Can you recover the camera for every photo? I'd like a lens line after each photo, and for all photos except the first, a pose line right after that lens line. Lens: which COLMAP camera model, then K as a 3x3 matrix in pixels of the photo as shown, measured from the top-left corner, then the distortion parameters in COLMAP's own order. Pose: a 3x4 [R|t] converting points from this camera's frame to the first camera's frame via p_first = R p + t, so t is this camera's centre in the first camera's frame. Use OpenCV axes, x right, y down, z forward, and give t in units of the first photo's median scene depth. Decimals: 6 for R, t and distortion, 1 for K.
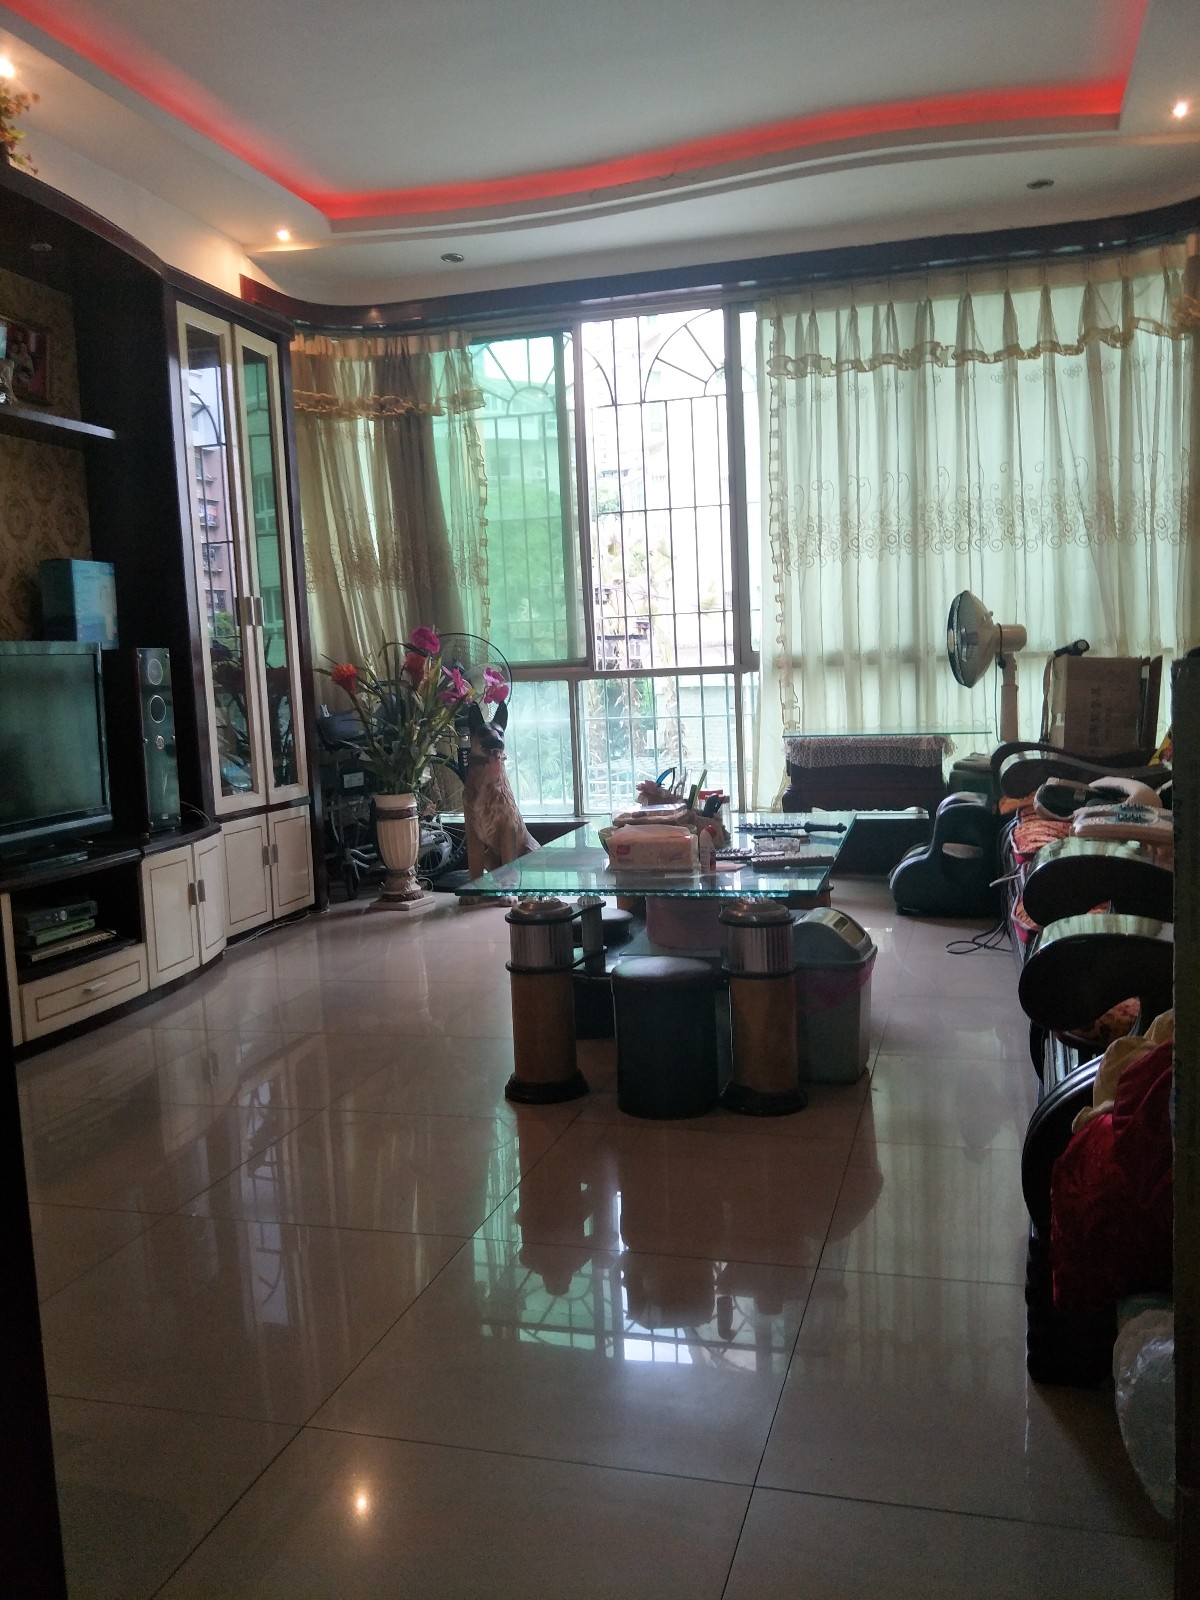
lens RADIAL K [[1349.9, 0, 600.0], [0, 1349.9, 800.0], [0, 0, 1]] dist [0.083944, -0.310332]
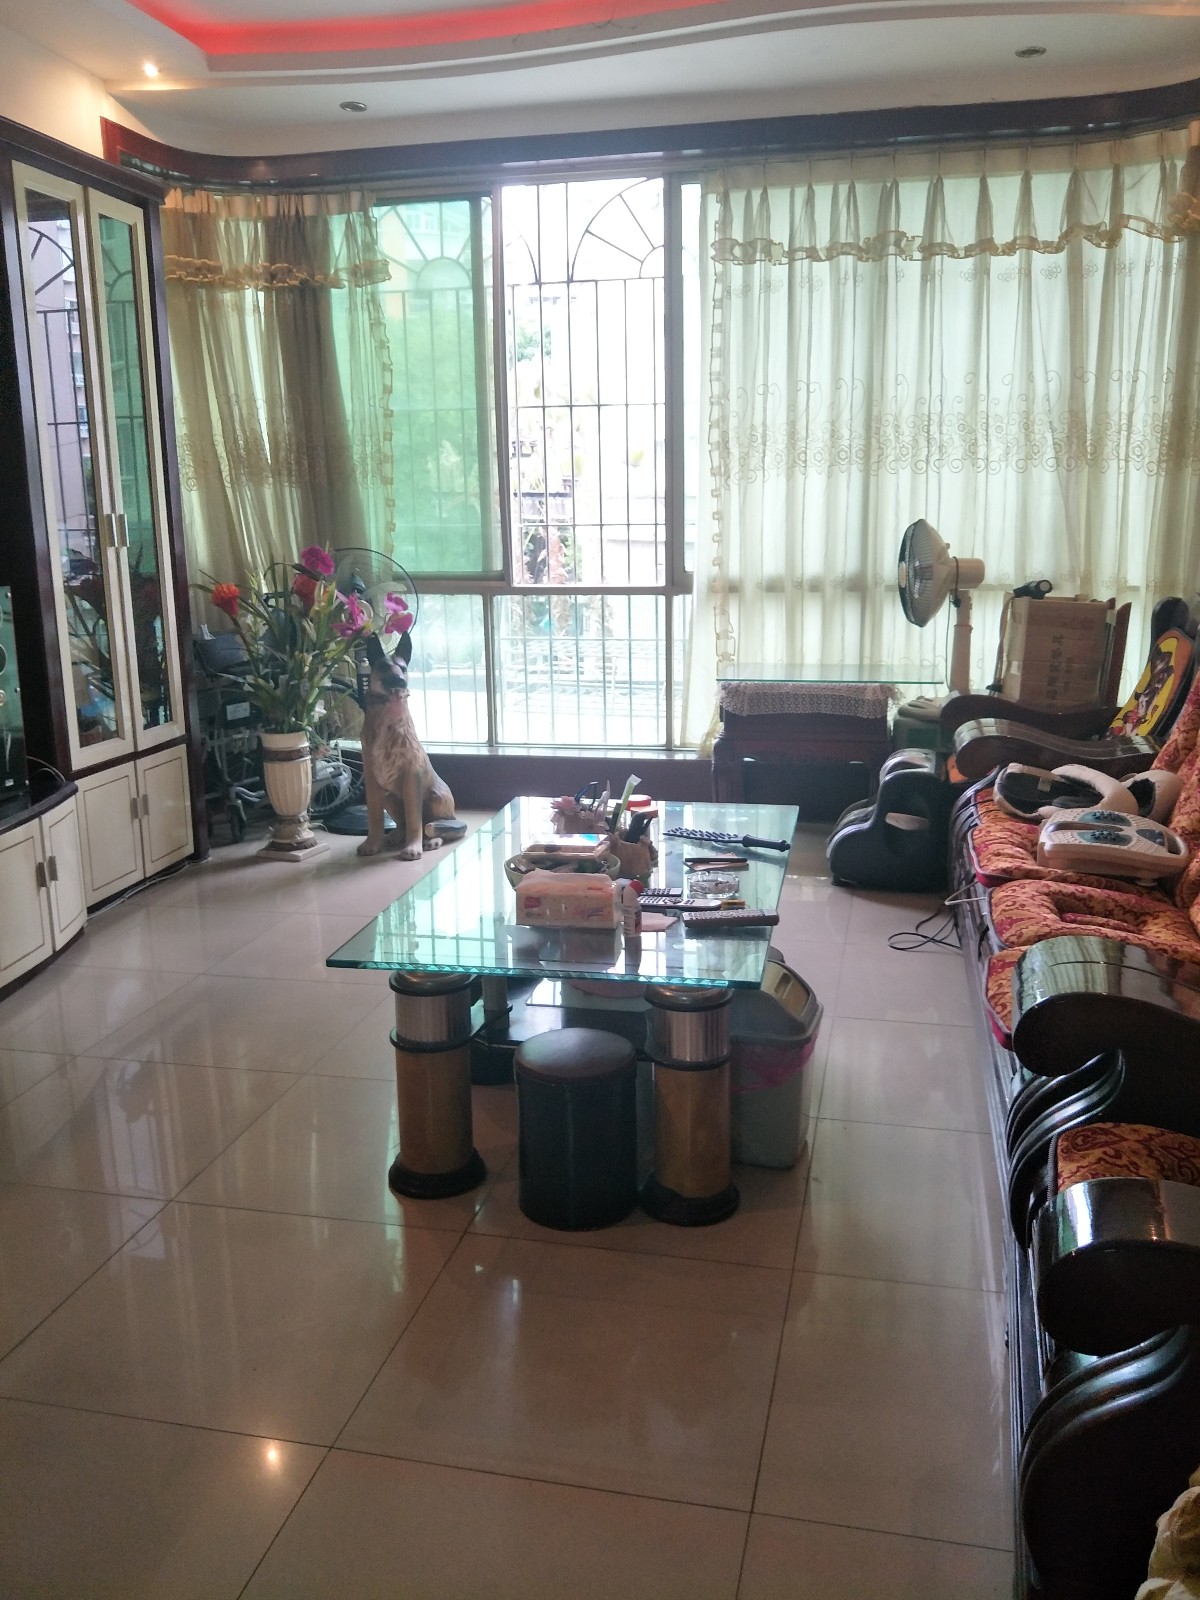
lens RADIAL K [[1362.8, 0, 600.0], [0, 1362.8, 800.0], [0, 0, 1]] dist [0.034335, -0.146106]
pose [[0.998131, 0.016879, 0.058725, 0.004647], [-0.023382, 0.993447, 0.111878, -0.062203], [-0.056452, -0.113042, 0.991985, 0.082827]]
